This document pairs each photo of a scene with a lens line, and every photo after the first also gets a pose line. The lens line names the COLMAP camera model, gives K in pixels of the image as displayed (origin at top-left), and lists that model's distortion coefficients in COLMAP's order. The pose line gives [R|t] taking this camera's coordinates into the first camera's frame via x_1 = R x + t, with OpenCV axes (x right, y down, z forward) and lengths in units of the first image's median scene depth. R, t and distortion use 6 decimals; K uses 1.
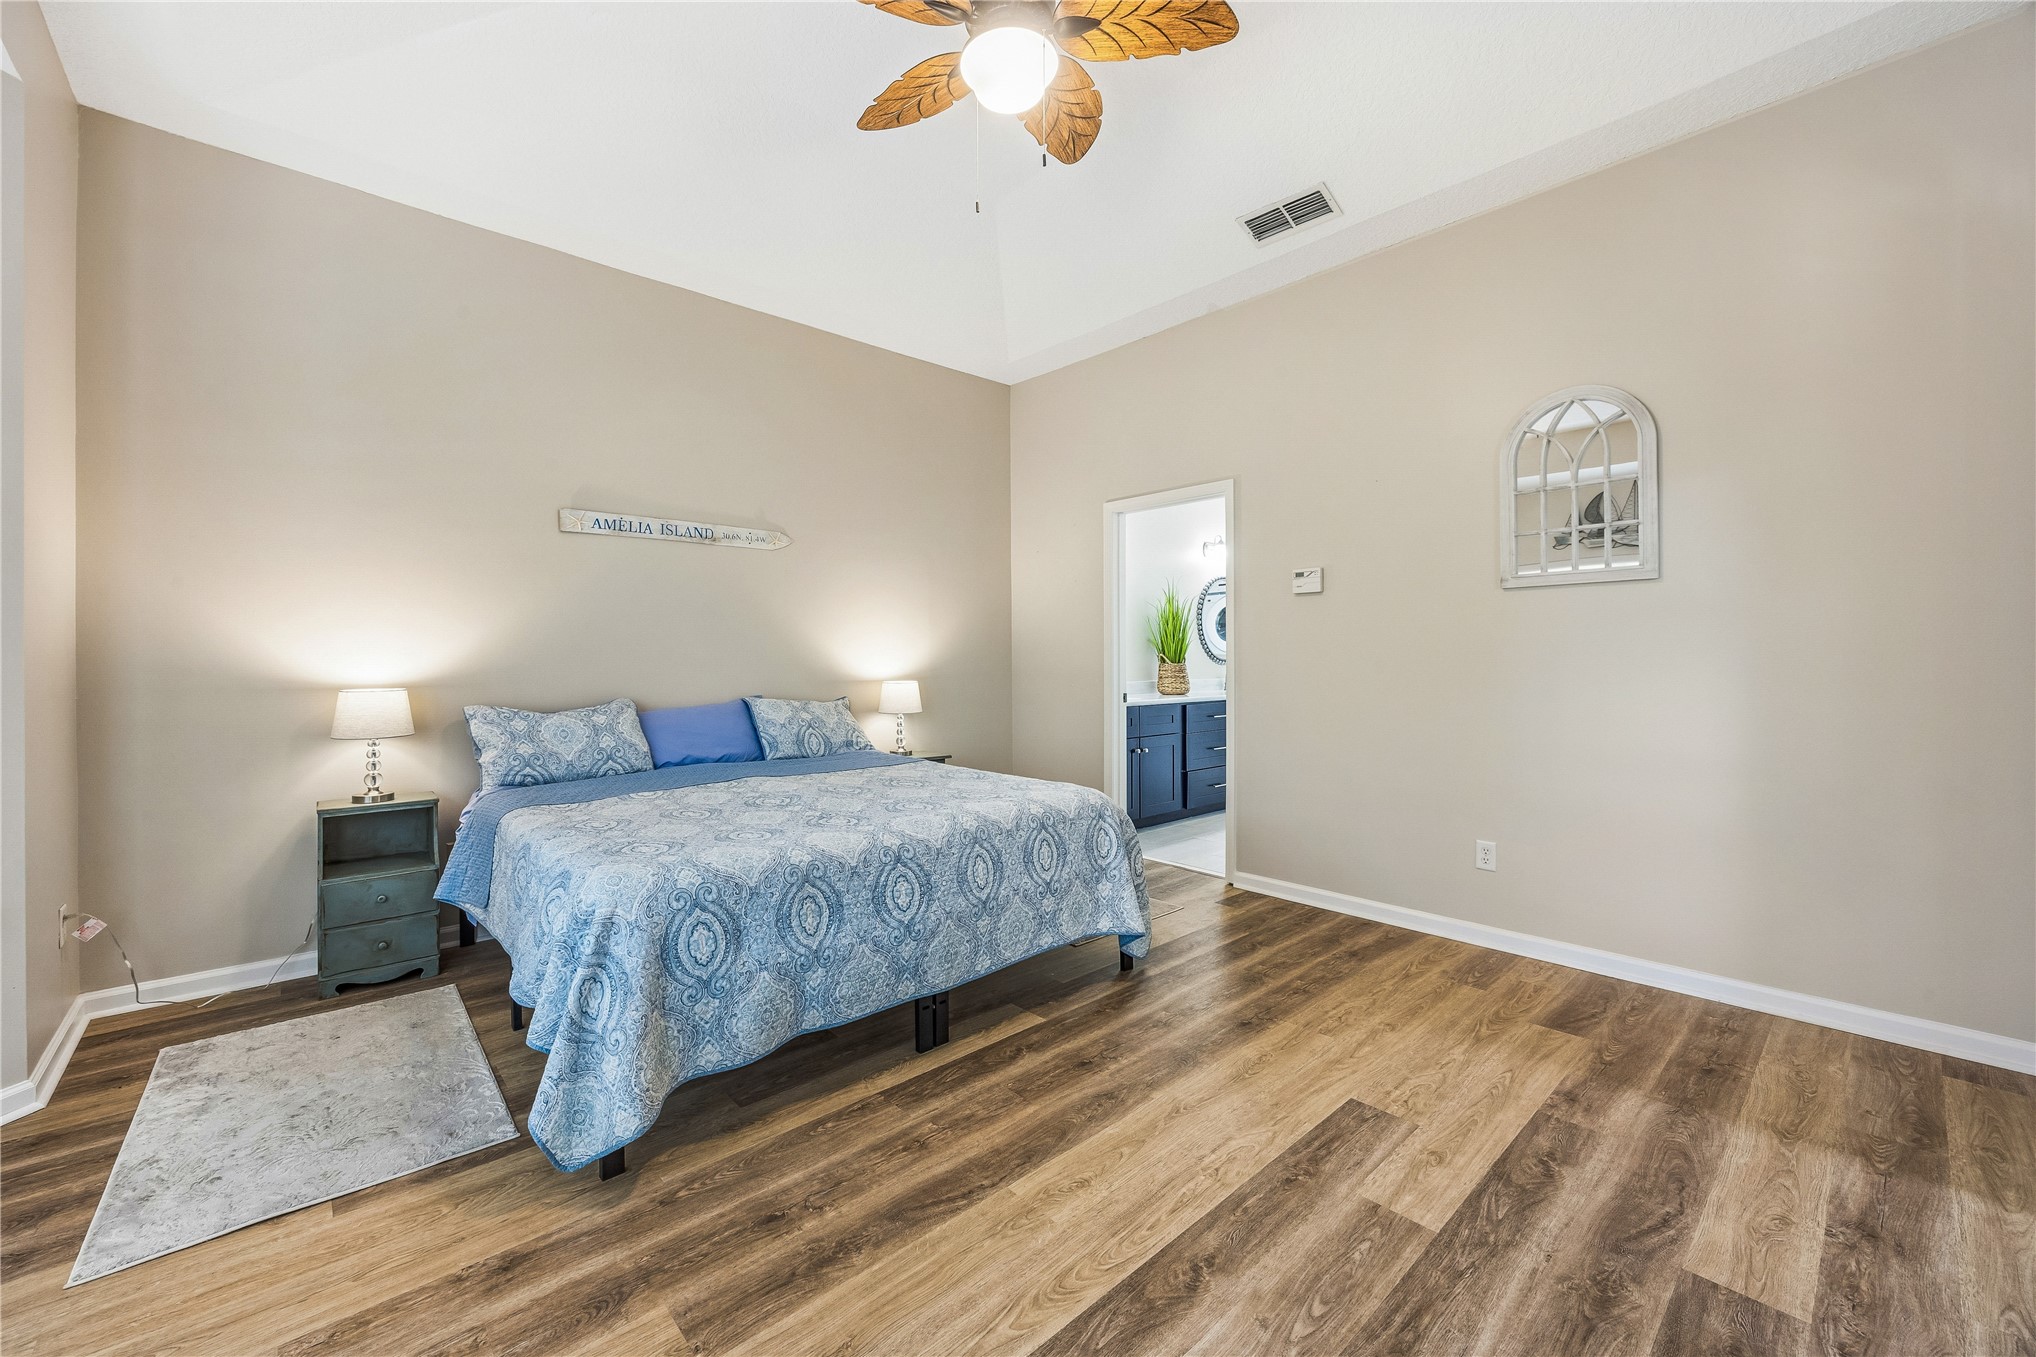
lens RADIAL K [[803.8, 0, 1013.4], [0, 803.8, 653.6], [0, 0, 1]] dist [-0.003650, -0.000242]
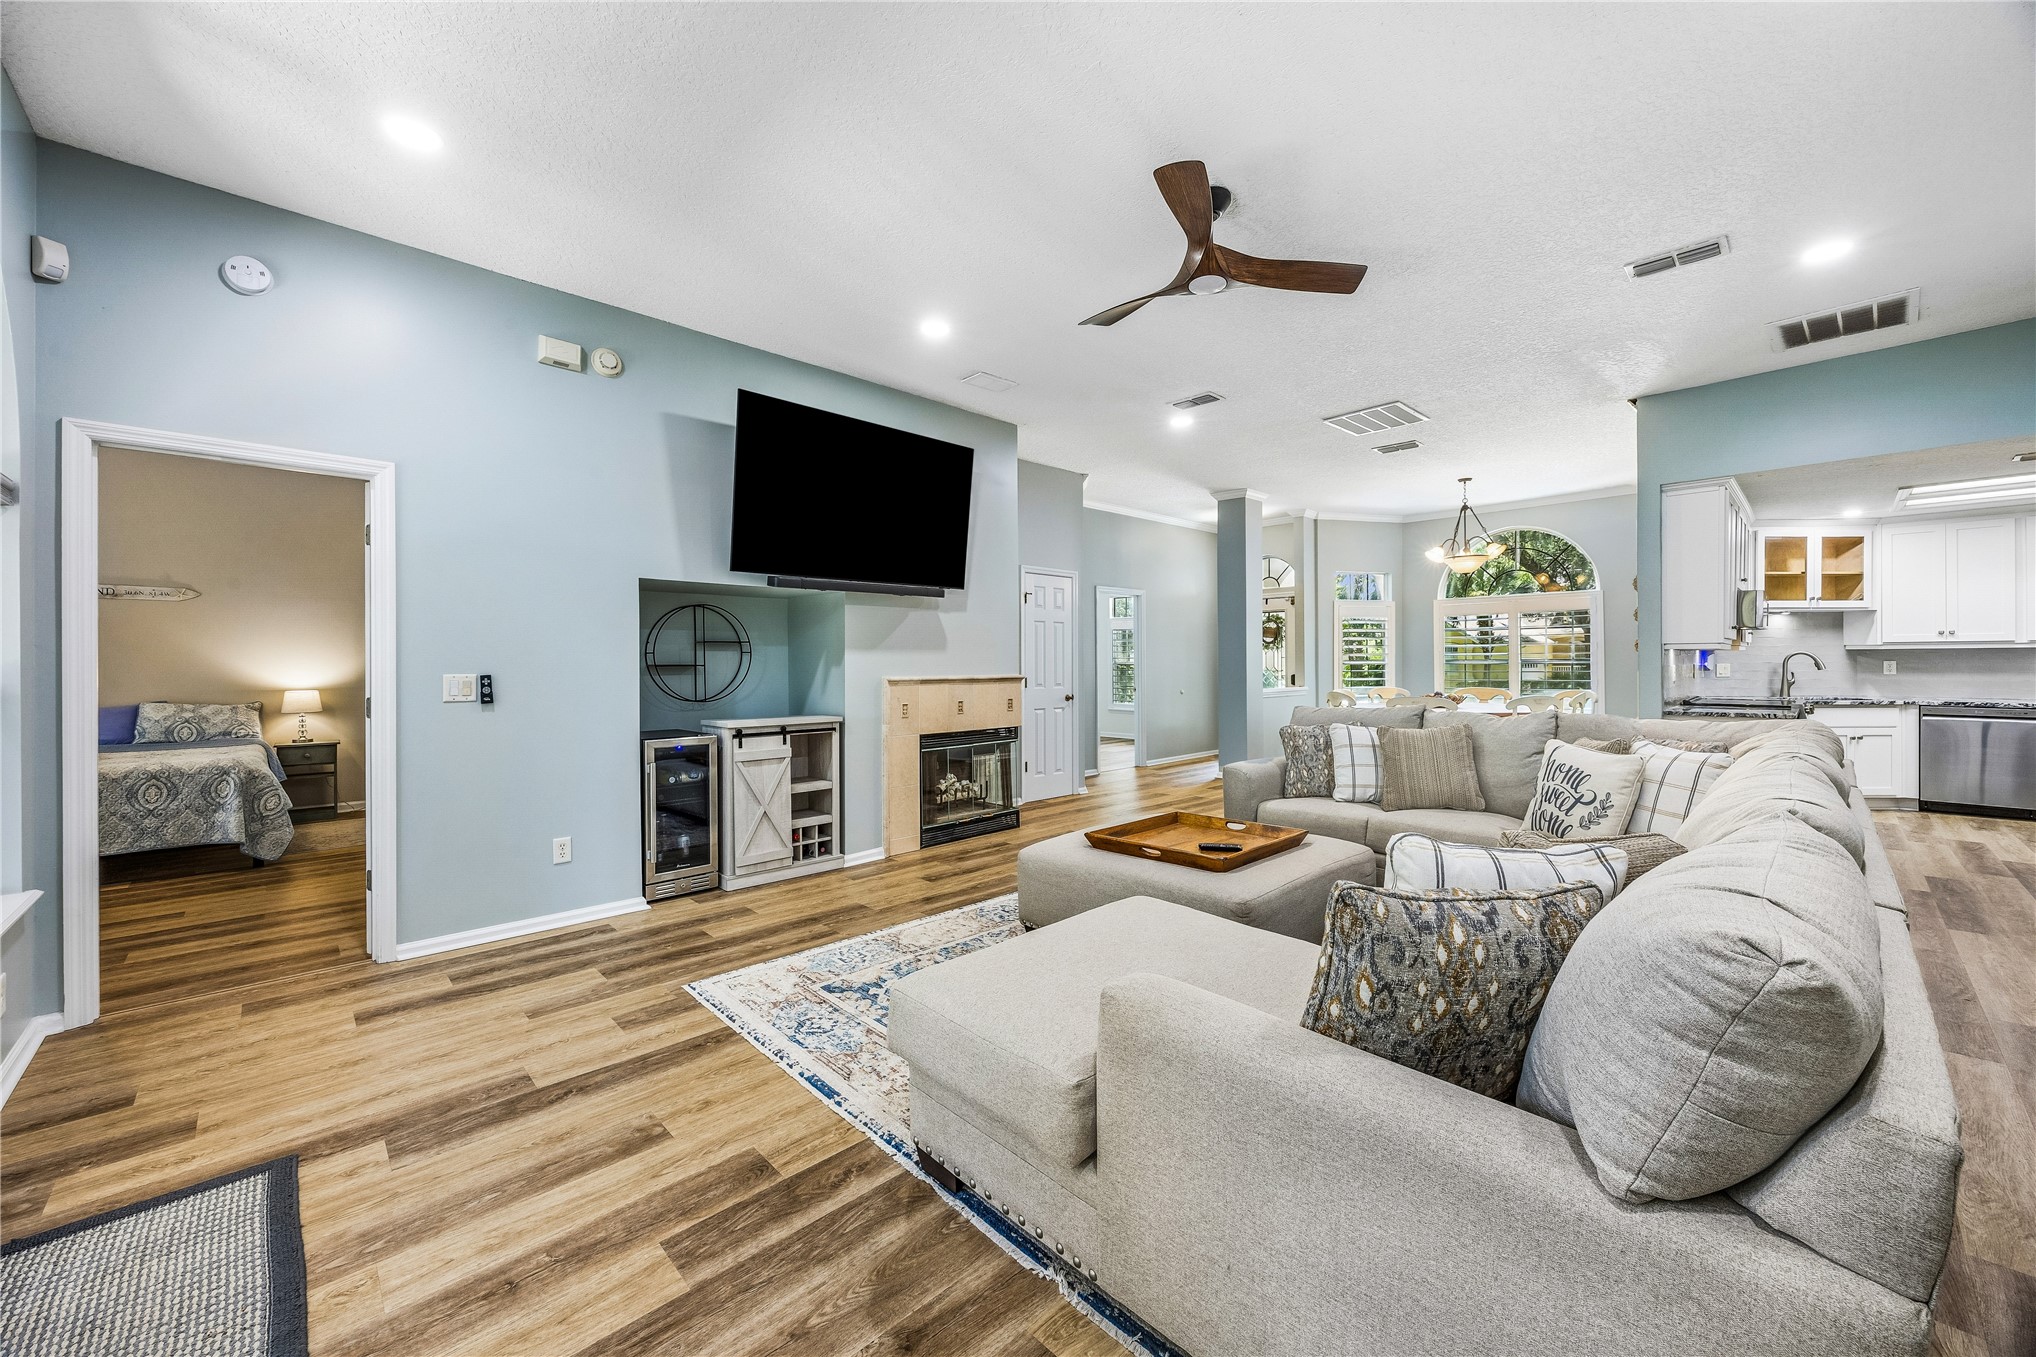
lens RADIAL K [[782.4, 0, 1019.3], [0, 782.4, 660.0], [0, 0, 1]] dist [-0.001730, 0.000025]
pose [[0.999662, -0.002100, 0.025899, 1.853006], [0.001992, 0.999989, 0.004188, -0.038198], [-0.025908, -0.004135, 0.999656, -0.711204]]
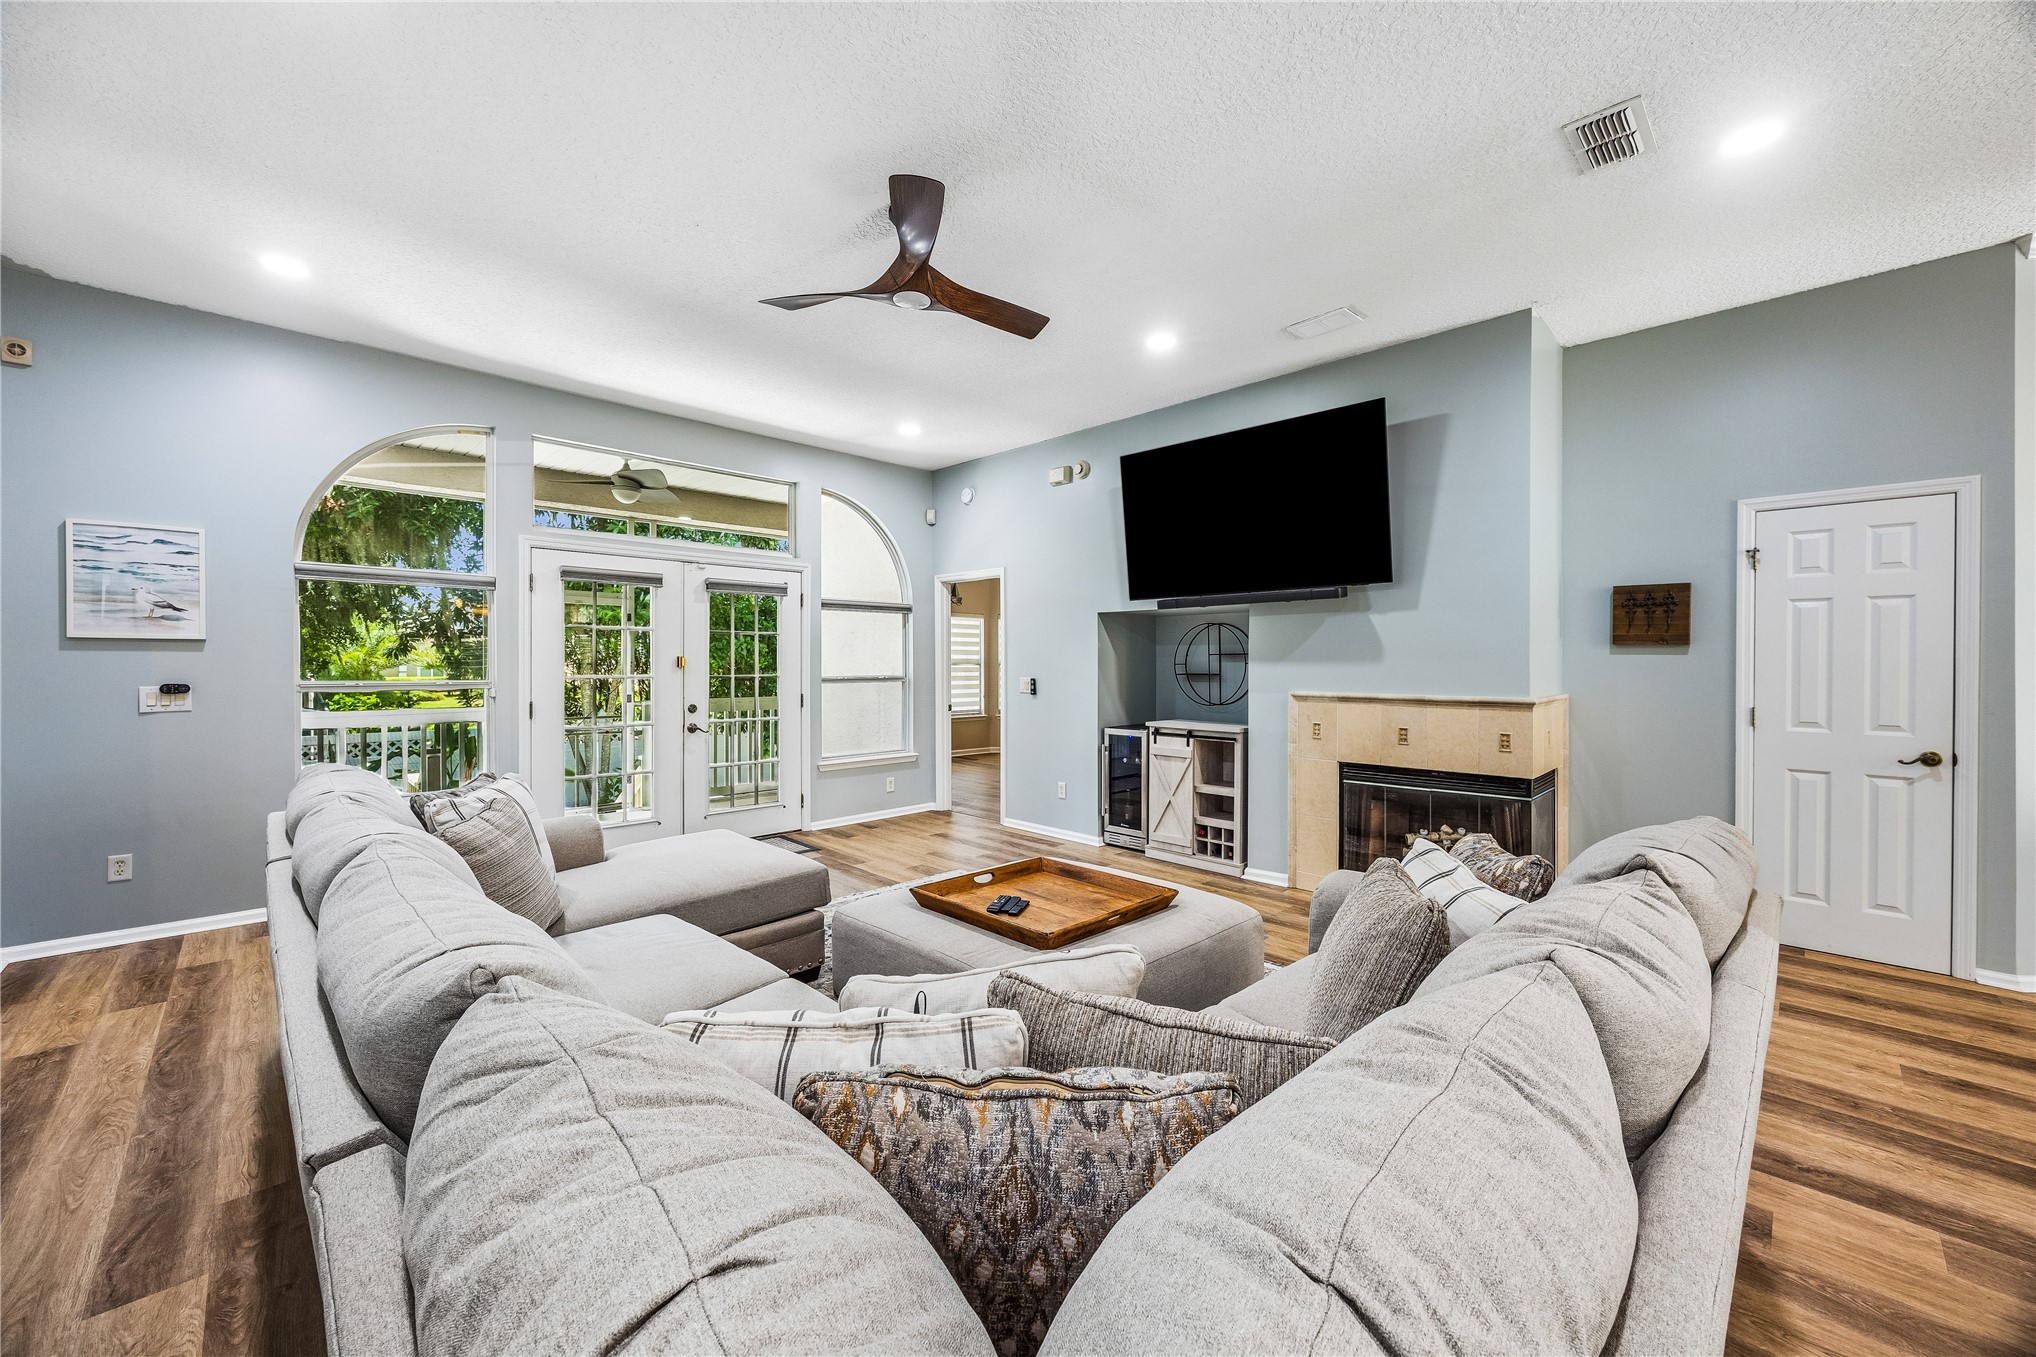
lens RADIAL K [[782.4, 0, 1018.0], [0, 782.4, 667.9], [0, 0, 1]] dist [-0.001730, 0.000025]
pose [[0.030090, 0.011682, -0.999479, 4.834105], [0.008703, 0.999891, 0.011949, -0.099255], [0.999509, -0.009058, 0.029985, 1.867909]]
